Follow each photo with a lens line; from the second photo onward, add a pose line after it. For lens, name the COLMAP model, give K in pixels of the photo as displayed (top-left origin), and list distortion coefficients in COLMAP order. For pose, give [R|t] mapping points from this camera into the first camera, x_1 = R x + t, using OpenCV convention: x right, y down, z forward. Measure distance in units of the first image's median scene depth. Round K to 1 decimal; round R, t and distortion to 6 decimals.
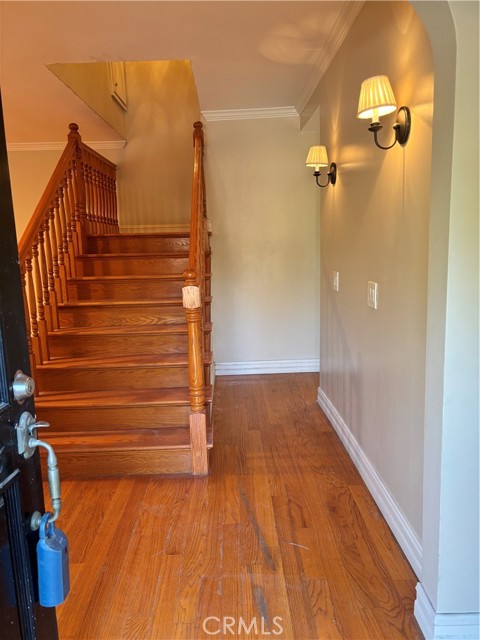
lens RADIAL K [[481.8, 0, 237.2], [0, 481.8, 320.6], [0, 0, 1]] dist [0.033478, -0.016519]
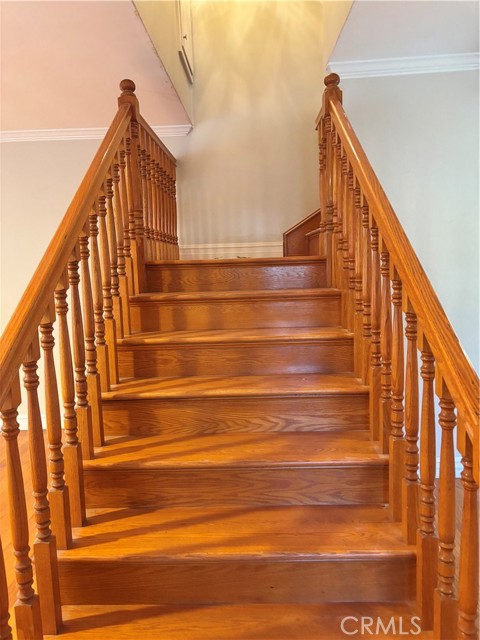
lens RADIAL K [[481.8, 0, 241.6], [0, 481.8, 321.2], [0, 0, 1]] dist [0.033478, -0.016519]
pose [[0.999255, 0.006436, -0.038048, -0.176702], [-0.007573, 0.999526, -0.029826, -0.089932], [0.037838, 0.030092, 0.998831, 0.423840]]
